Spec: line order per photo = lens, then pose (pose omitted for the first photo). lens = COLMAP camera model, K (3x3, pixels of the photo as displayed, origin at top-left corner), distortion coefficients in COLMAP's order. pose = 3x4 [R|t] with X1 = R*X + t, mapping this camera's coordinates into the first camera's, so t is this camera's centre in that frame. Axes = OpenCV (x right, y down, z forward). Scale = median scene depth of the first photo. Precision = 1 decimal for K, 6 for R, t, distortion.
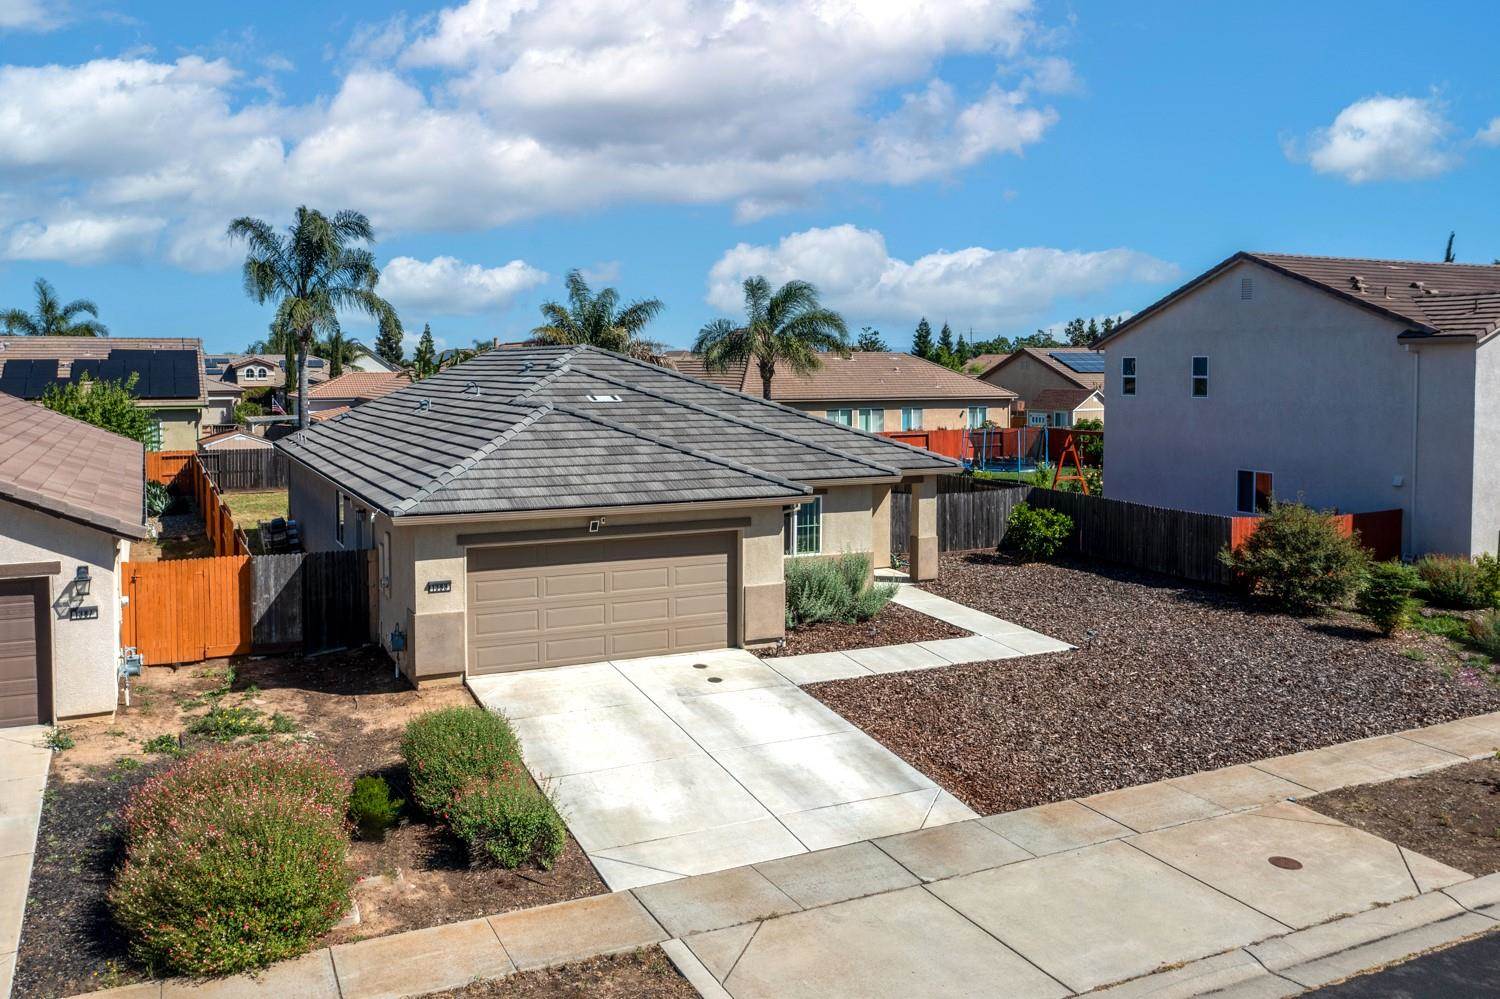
lens RADIAL K [[1215.3, 0, 750.0], [0, 1215.3, 499.5], [0, 0, 1]] dist [-0.003656, -0.002988]
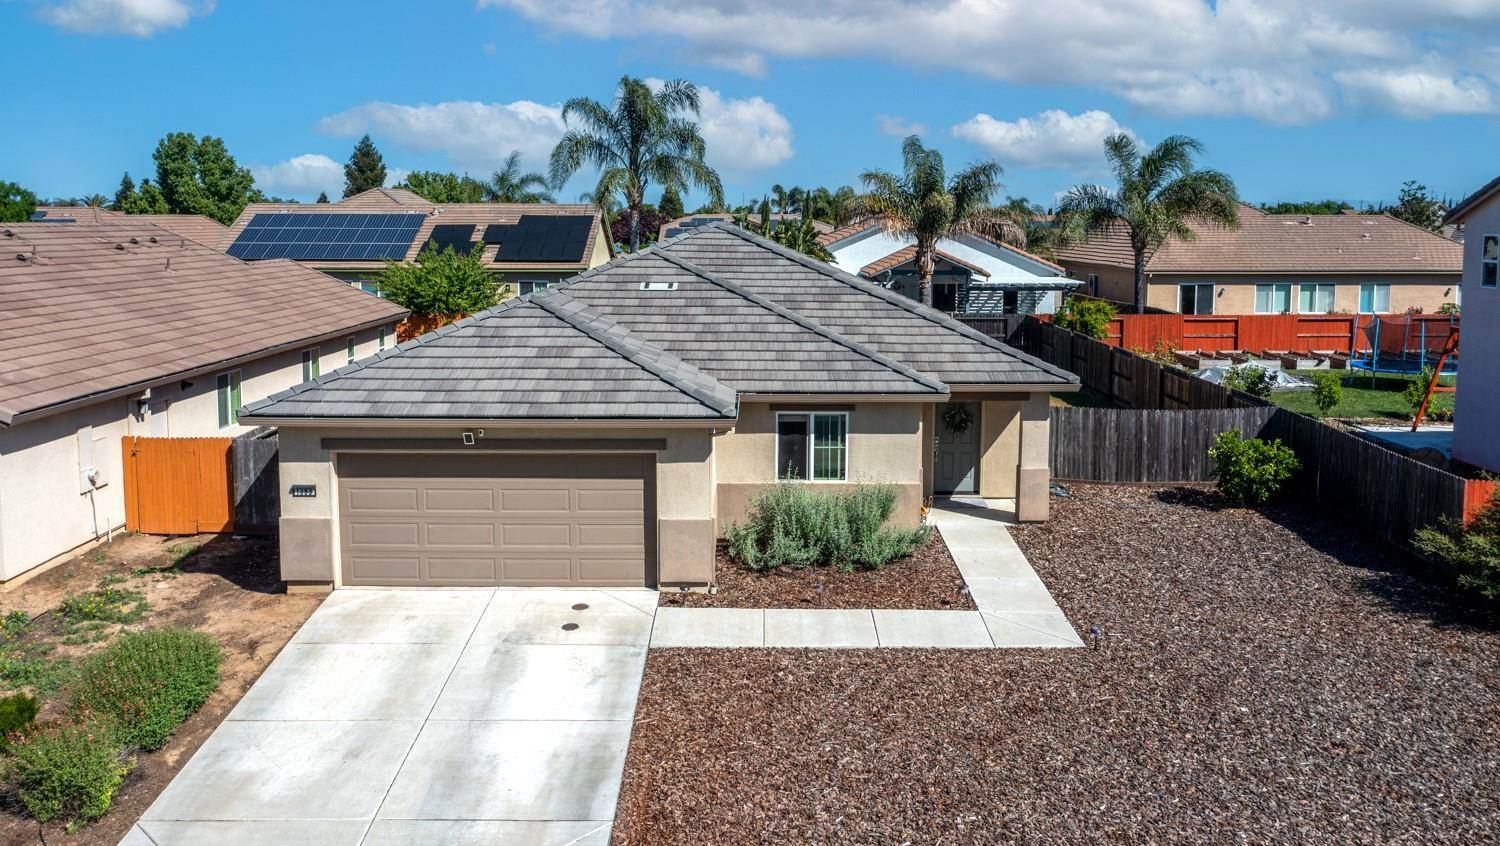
lens RADIAL K [[1224.5, 0, 752.3], [0, 1224.5, 374.3], [0, 0, 1]] dist [-0.019100, -0.000161]
pose [[0.898990, 0.056606, -0.434296, 0.423487], [-0.049630, 0.998392, 0.027396, -0.057095], [0.435148, -0.003075, 0.900354, 0.252719]]
